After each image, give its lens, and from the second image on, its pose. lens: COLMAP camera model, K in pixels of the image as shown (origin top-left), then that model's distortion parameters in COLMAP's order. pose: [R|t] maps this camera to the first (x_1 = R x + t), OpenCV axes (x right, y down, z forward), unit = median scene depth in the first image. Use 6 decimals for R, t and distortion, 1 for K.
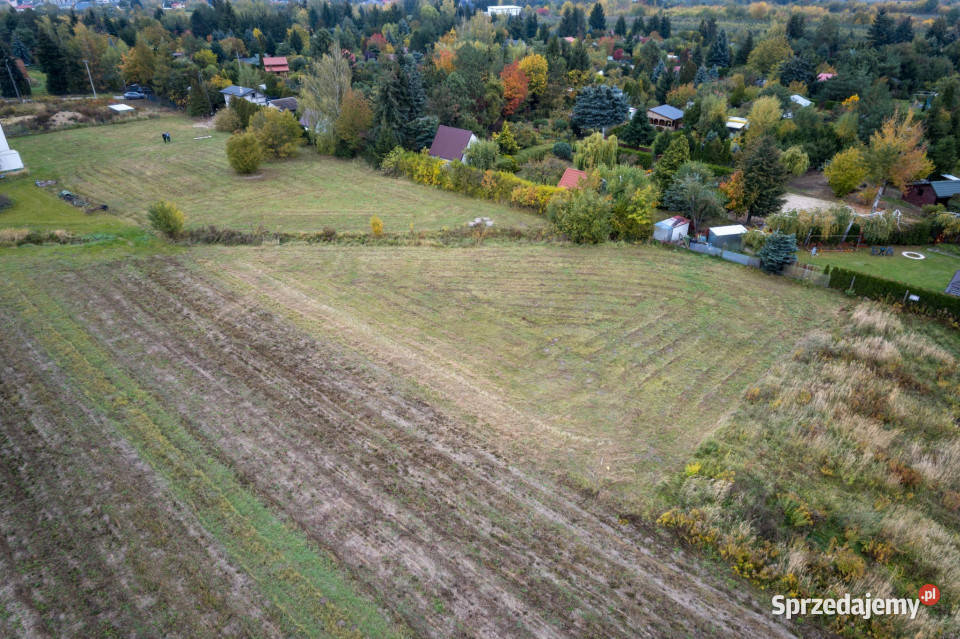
lens RADIAL K [[609.4, 0, 480.0], [0, 609.4, 324.5], [0, 0, 1]] dist [0.003148, 0.004055]
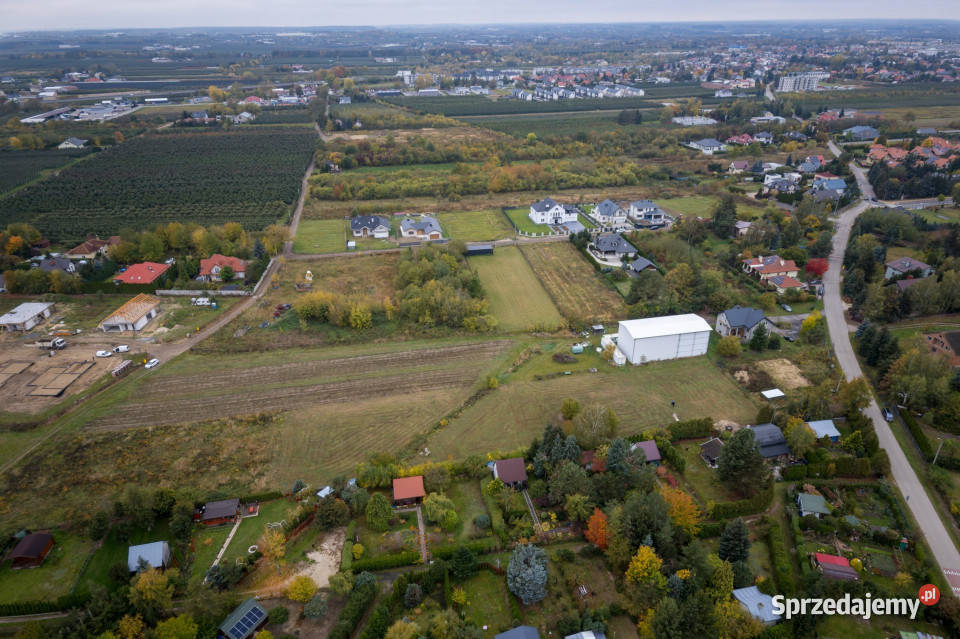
lens RADIAL K [[609.4, 0, 478.5], [0, 609.4, 320.3], [0, 0, 1]] dist [0.003148, 0.004055]
pose [[-0.583481, 0.365166, -0.725399, 1.642784], [-0.384832, 0.662242, 0.642915, -2.469335], [0.715160, 0.654285, -0.245879, 1.718633]]
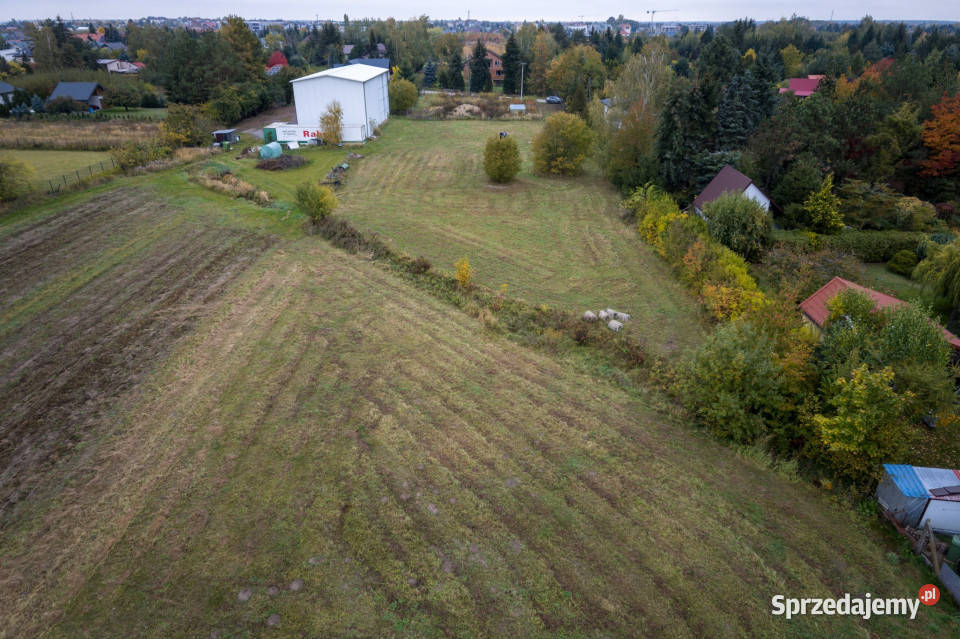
lens RADIAL K [[609.4, 0, 481.3], [0, 609.4, 317.3], [0, 0, 1]] dist [0.003148, 0.004055]
pose [[0.668660, 0.328933, -0.666856, 0.396778], [-0.365397, 0.926433, 0.090586, -0.222678], [0.647595, 0.183096, 0.739660, 0.604603]]
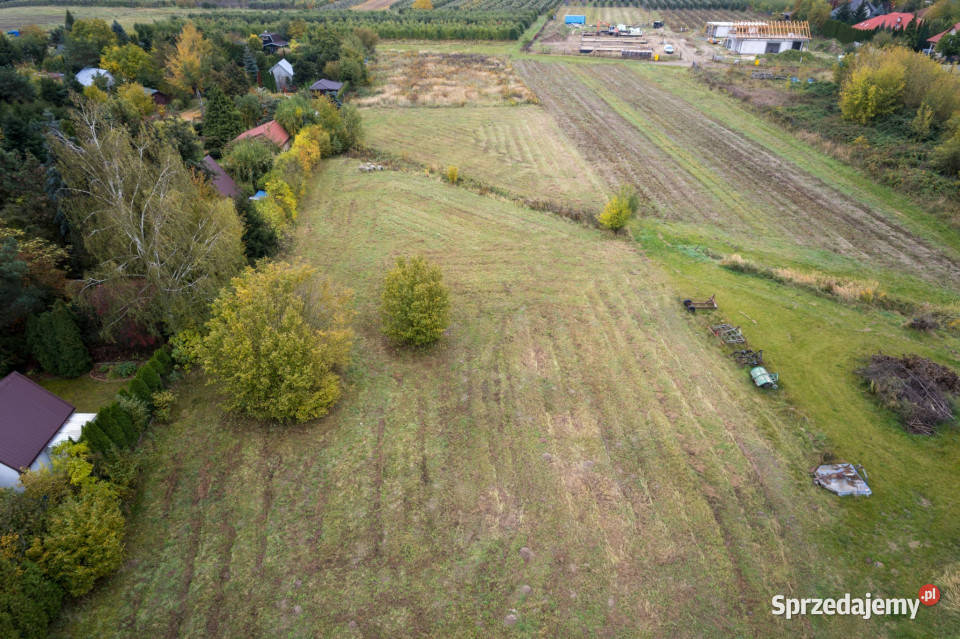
lens RADIAL K [[609.4, 0, 483.2], [0, 609.4, 321.6], [0, 0, 1]] dist [0.003148, 0.004055]
pose [[-0.729728, -0.346331, 0.589535, -1.127669], [0.339297, 0.565149, 0.751987, -0.974948], [-0.593612, 0.748773, -0.294896, 1.784812]]
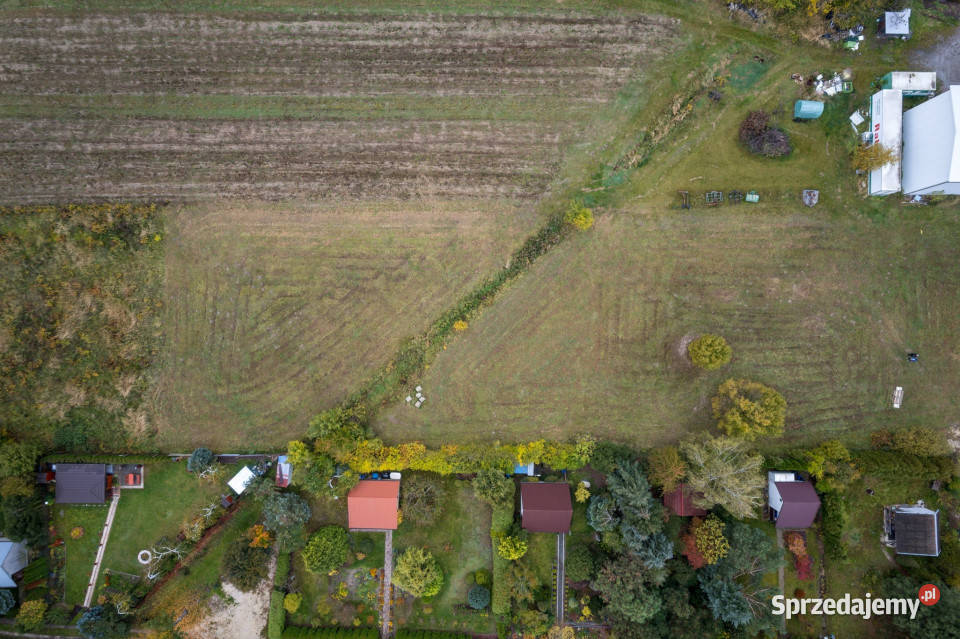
lens RADIAL K [[609.4, 0, 483.1], [0, 609.4, 318.8], [0, 0, 1]] dist [0.003148, 0.004055]
pose [[-0.737099, 0.675779, 0.002748, -0.261470], [-0.332074, -0.365741, 0.869460, -1.547573], [0.588568, 0.639965, 0.493996, 0.463207]]
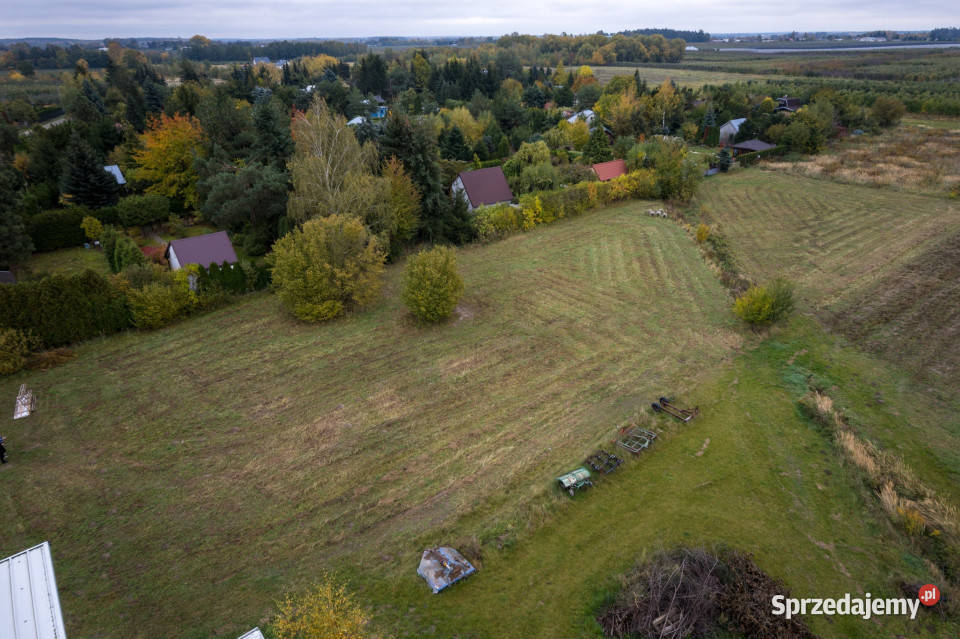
lens RADIAL K [[609.4, 0, 482.7], [0, 609.4, 322.8], [0, 0, 1]] dist [0.003148, 0.004055]
pose [[0.126234, -0.418919, 0.899206, -1.436209], [0.494111, 0.812562, 0.309188, -0.645966], [-0.860186, 0.405277, 0.309565, 1.275536]]
